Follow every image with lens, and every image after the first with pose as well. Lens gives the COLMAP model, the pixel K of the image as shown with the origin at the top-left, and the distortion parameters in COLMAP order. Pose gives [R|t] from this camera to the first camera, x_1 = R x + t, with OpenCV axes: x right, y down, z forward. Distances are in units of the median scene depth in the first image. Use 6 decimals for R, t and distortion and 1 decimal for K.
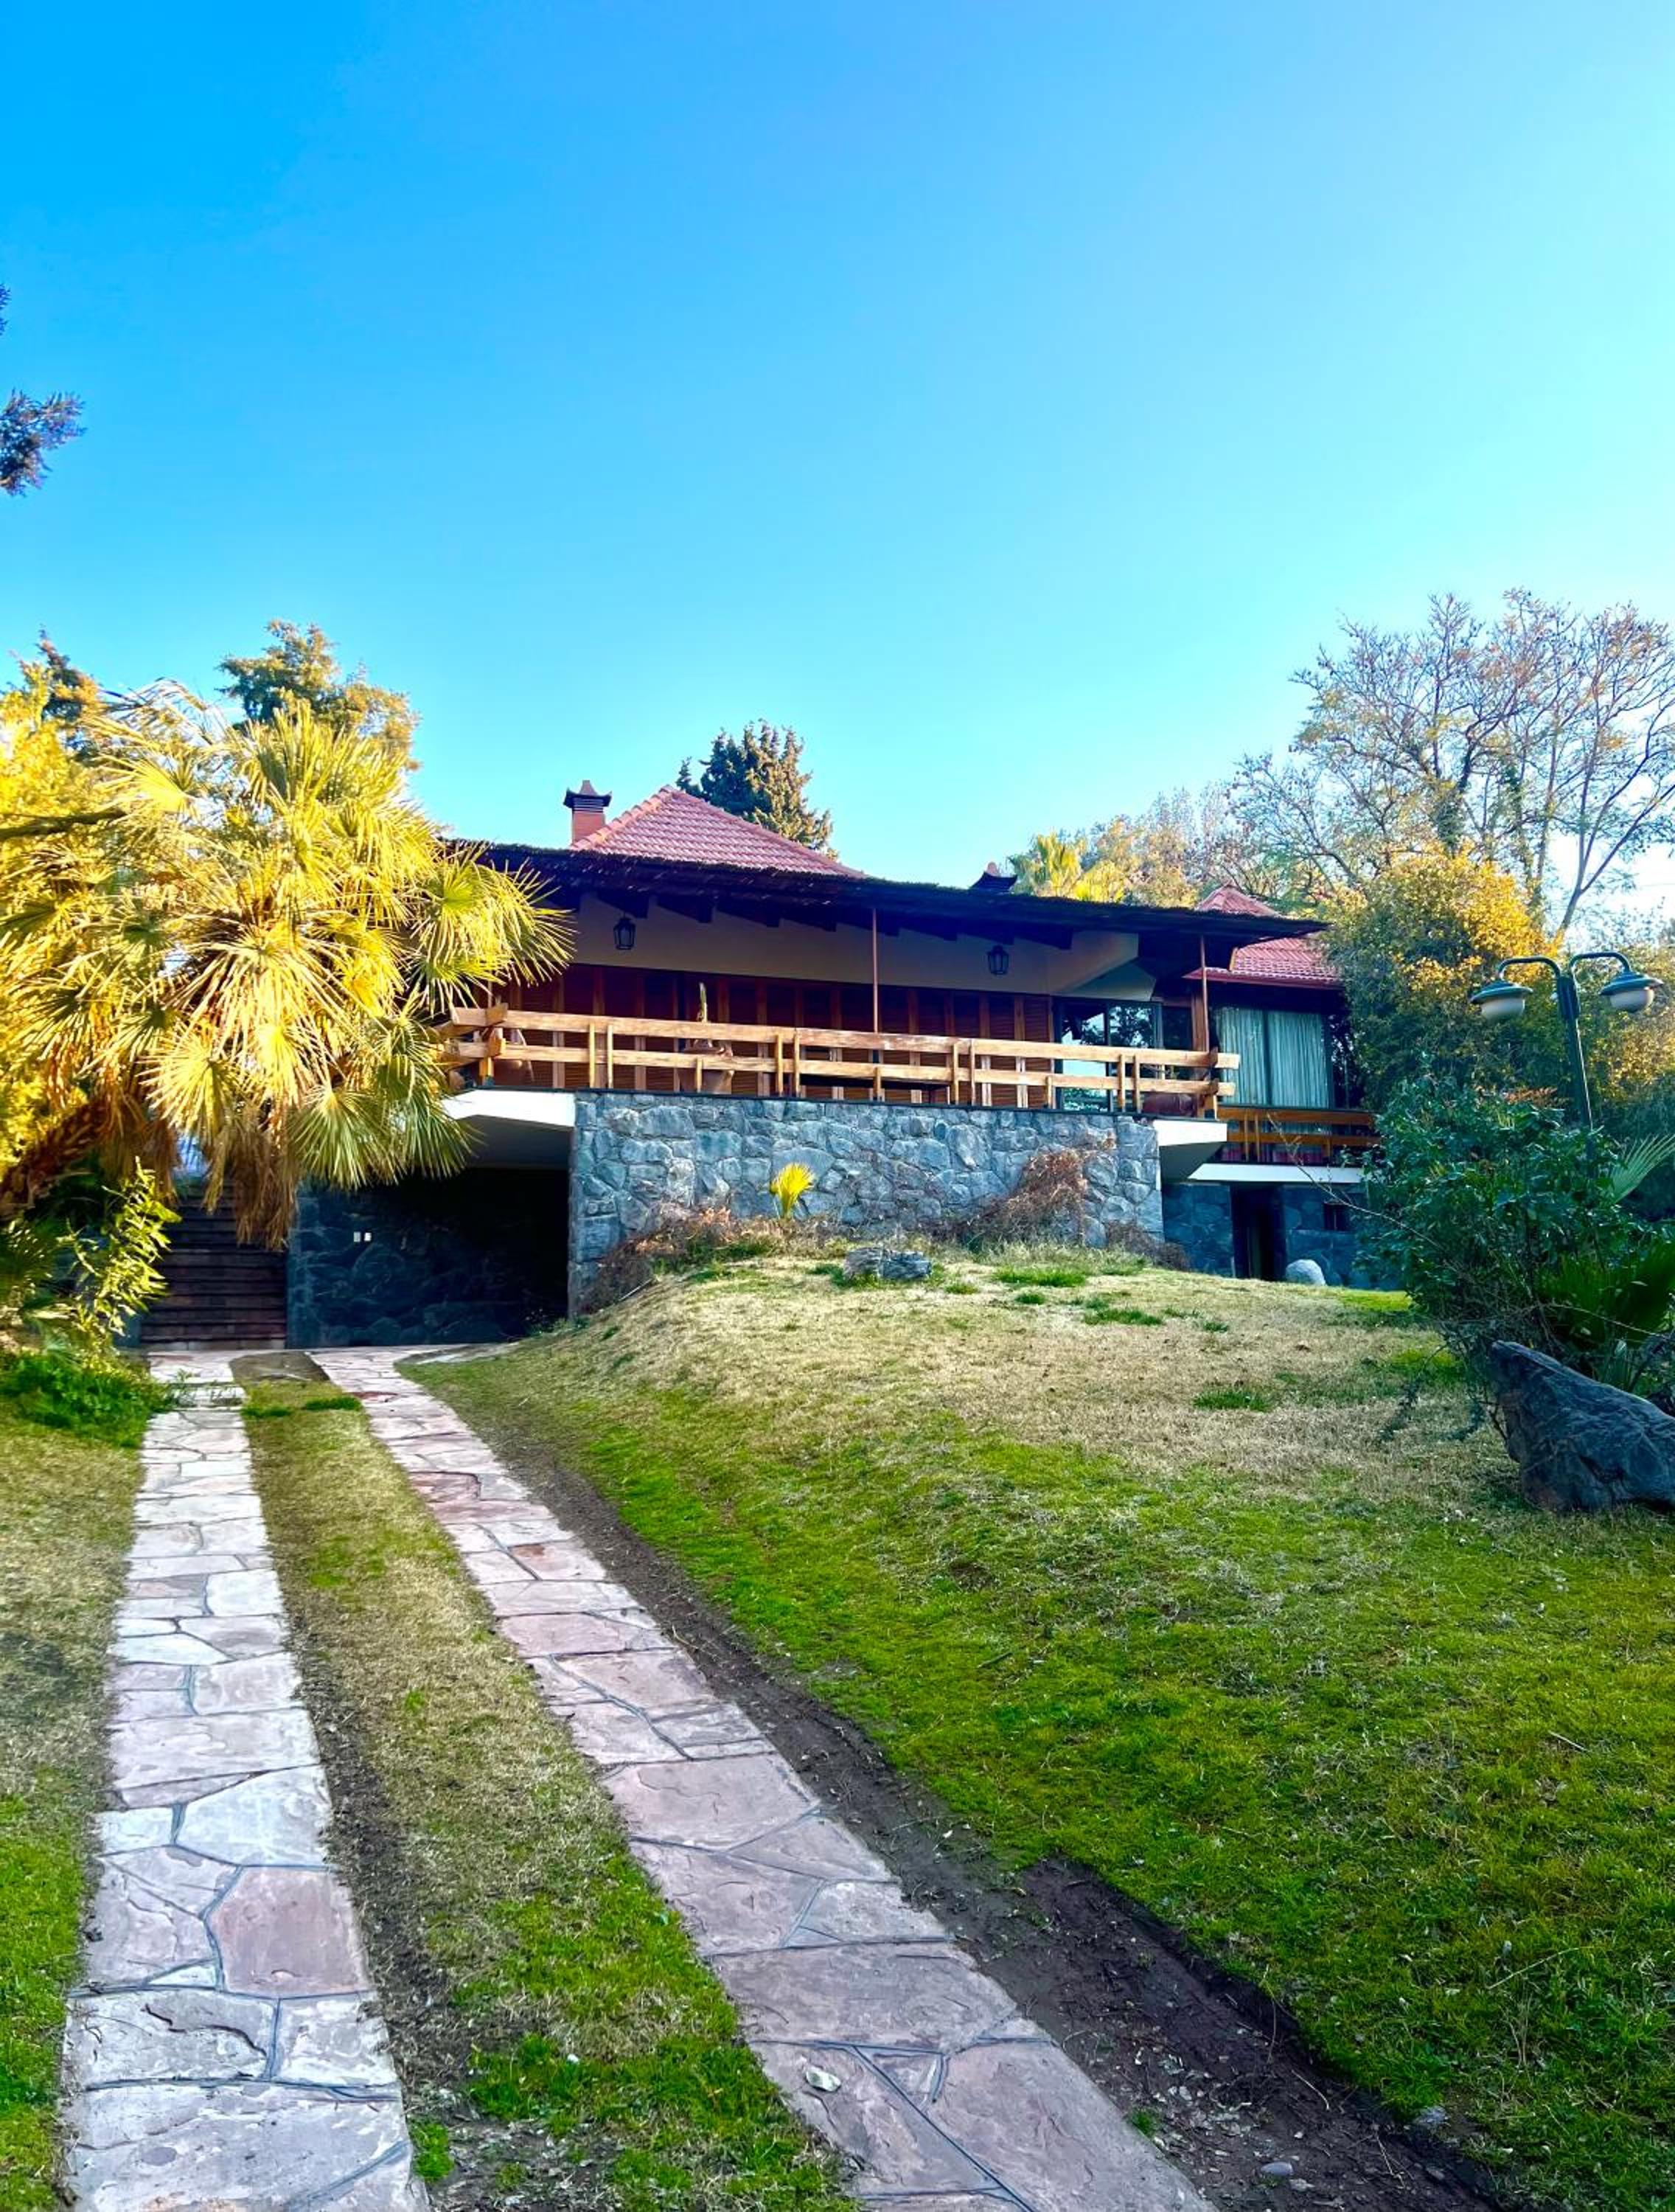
lens RADIAL K [[1608.1, 0, 829.8], [0, 1608.1, 1112.7], [0, 0, 1]] dist [0.045470, 0.001653]
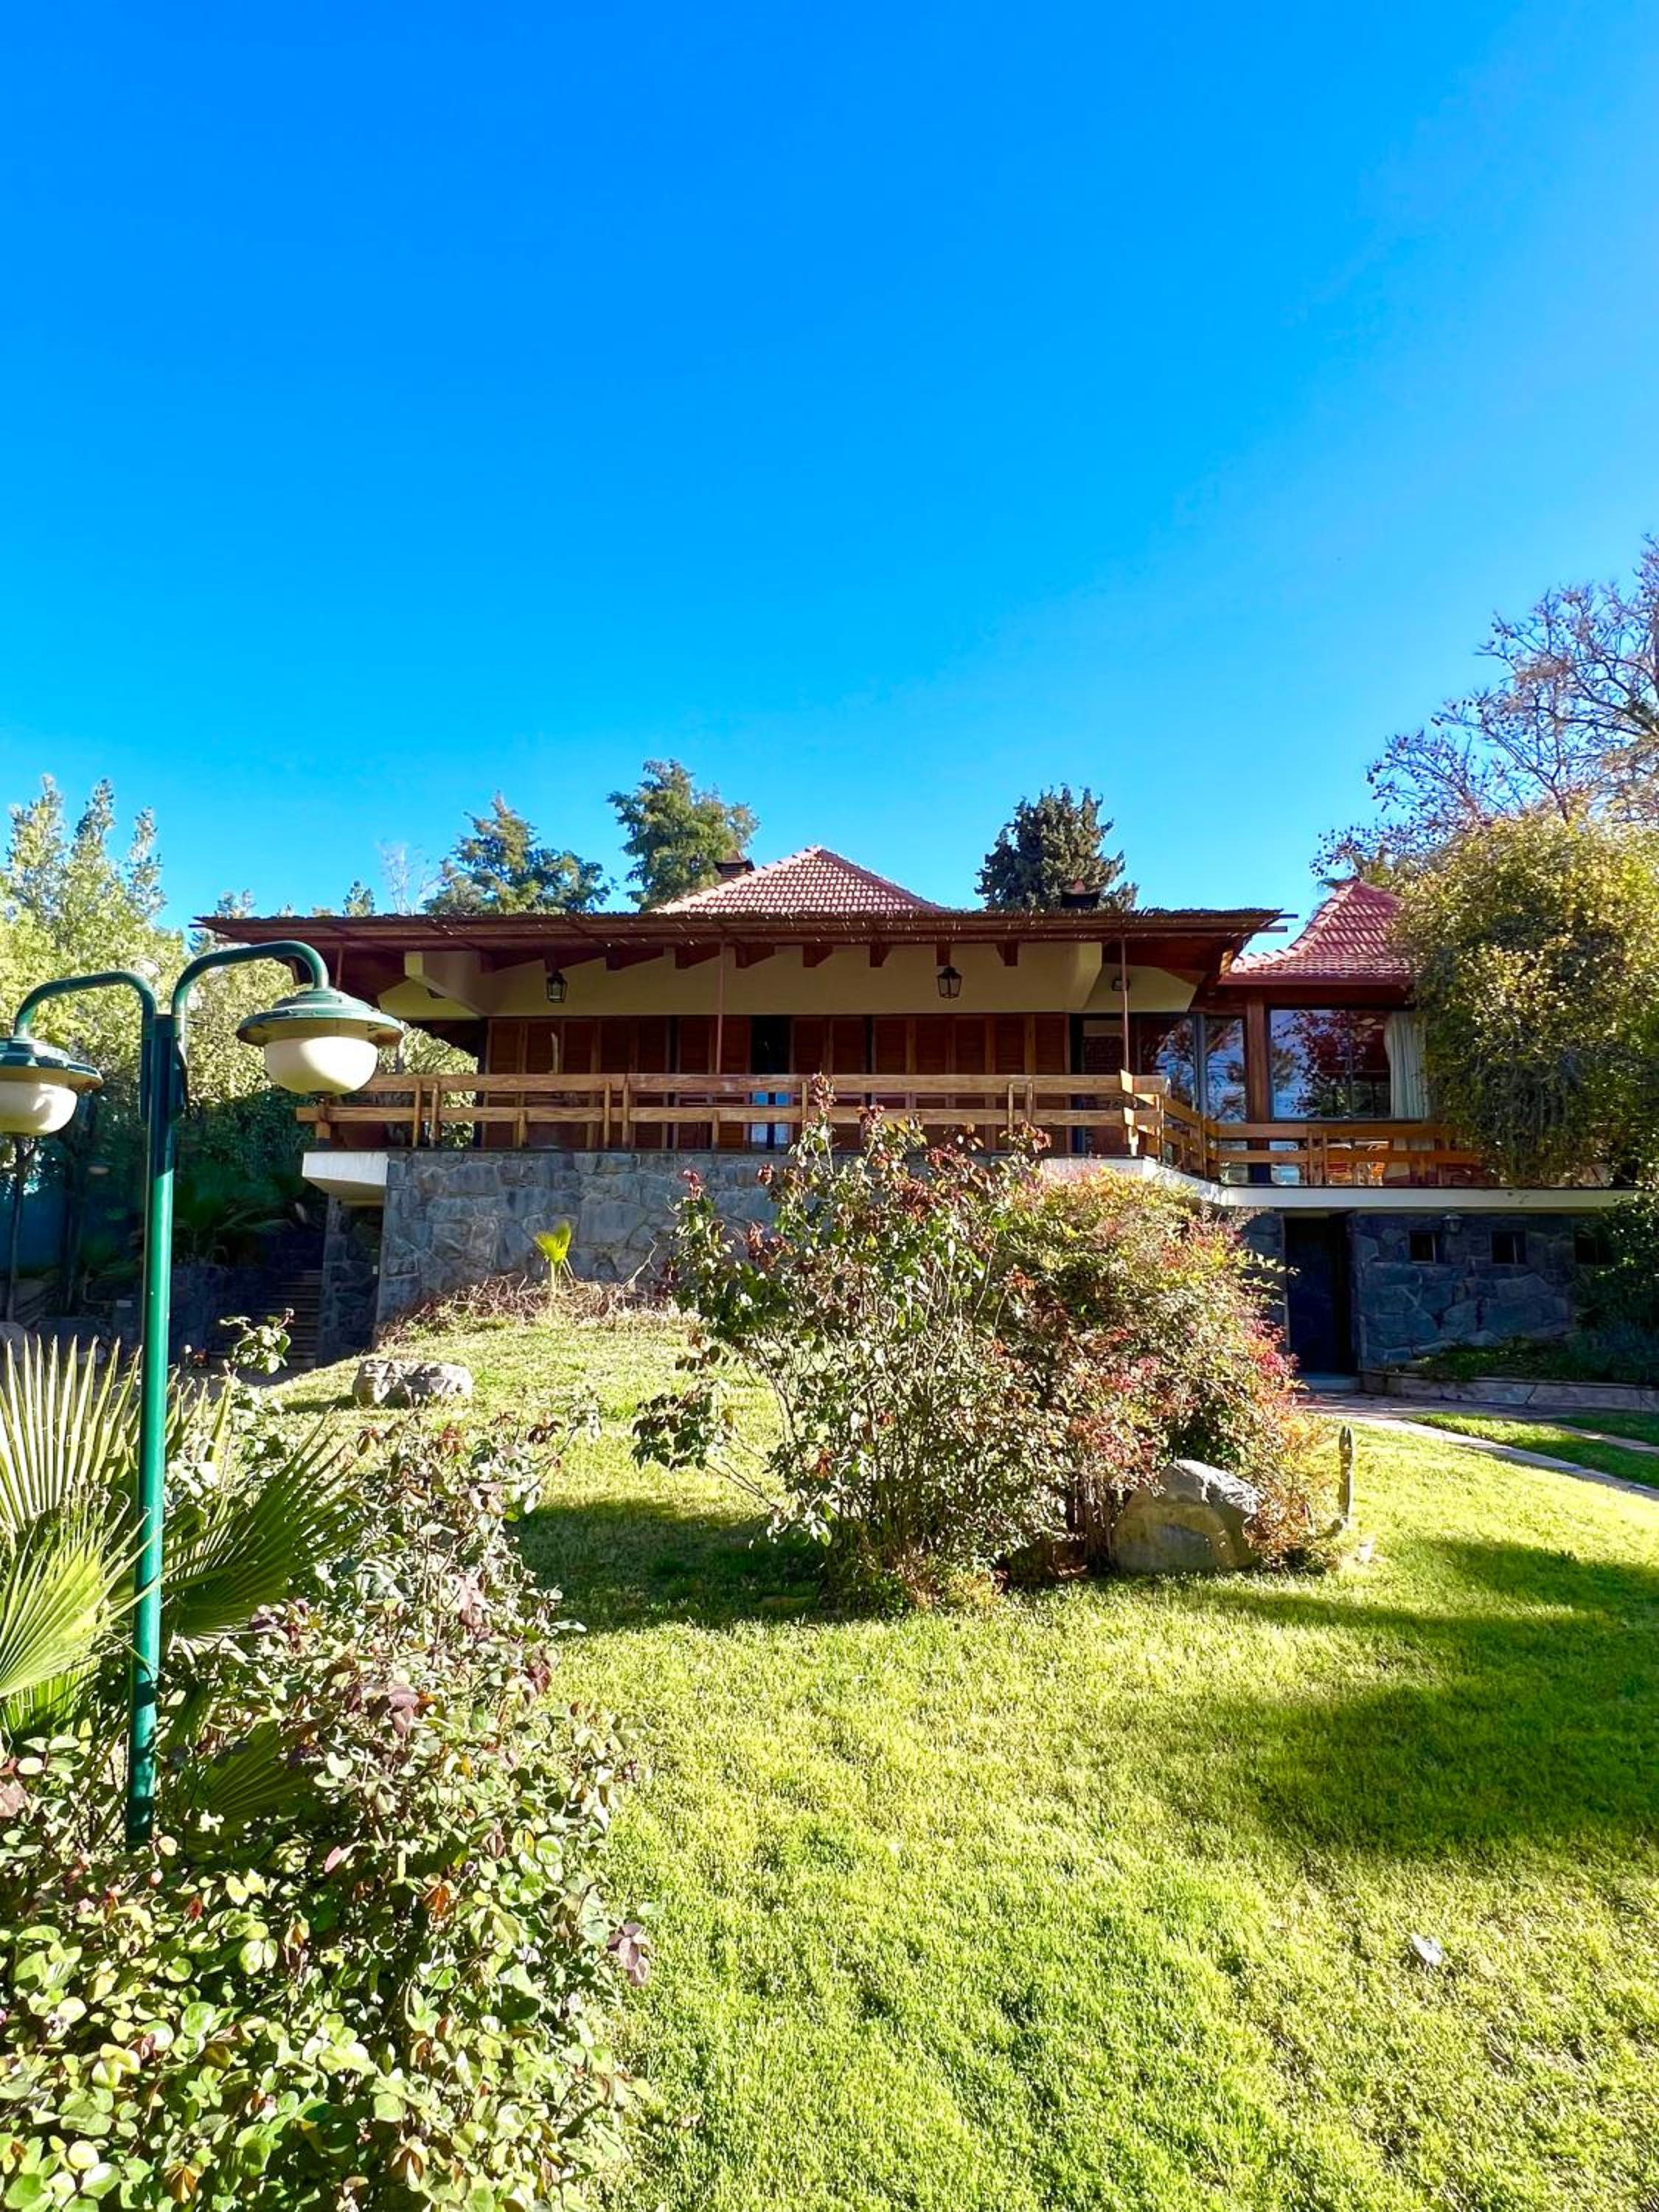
lens RADIAL K [[1195.9, 0, 837.7], [0, 1195.9, 1116.6], [0, 0, 1]] dist [-0.007092, 0.001120]
pose [[0.912196, -0.034024, -0.408339, 0.342661], [0.035569, 0.999360, -0.003811, -0.018193], [0.408208, -0.011047, 0.912822, 0.357439]]
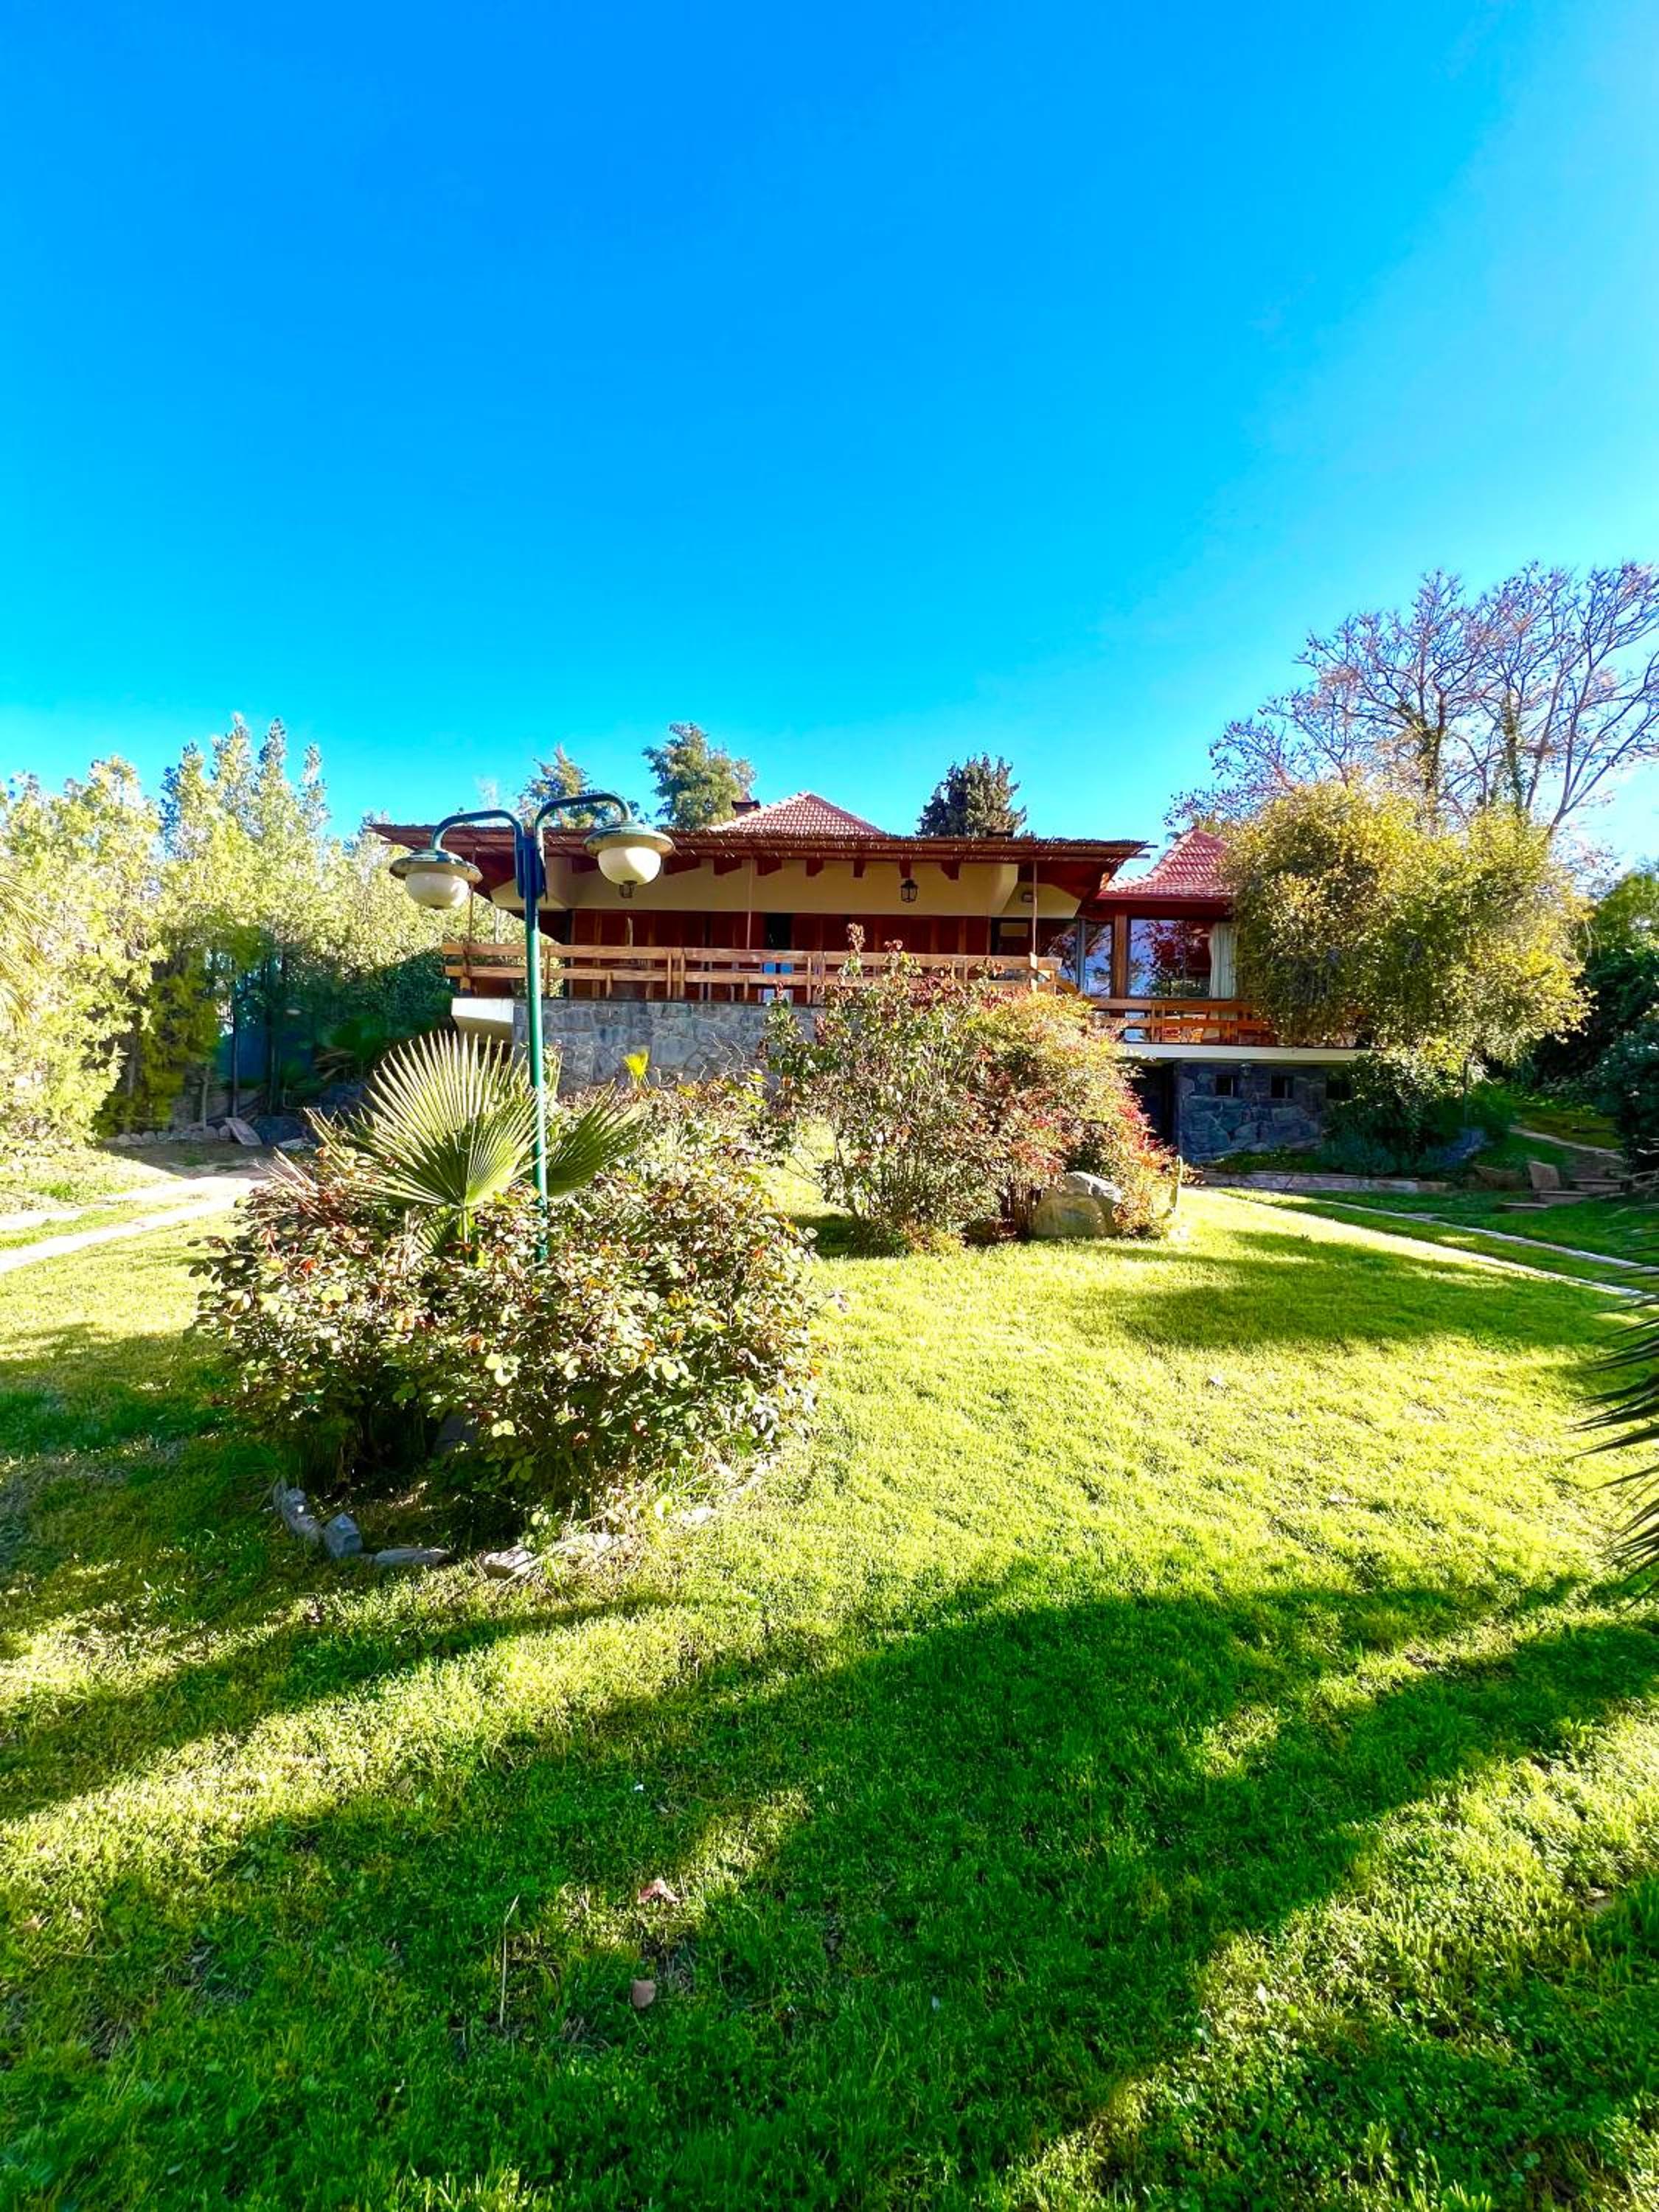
lens RADIAL K [[881.1, 0, 833.3], [0, 881.1, 1110.9], [0, 0, 1]] dist [-0.004552, -0.000368]
pose [[0.927544, 0.031617, -0.372374, 0.337466], [0.011591, 0.993501, 0.113228, 0.001065], [0.373534, -0.109340, 0.921150, 0.309741]]
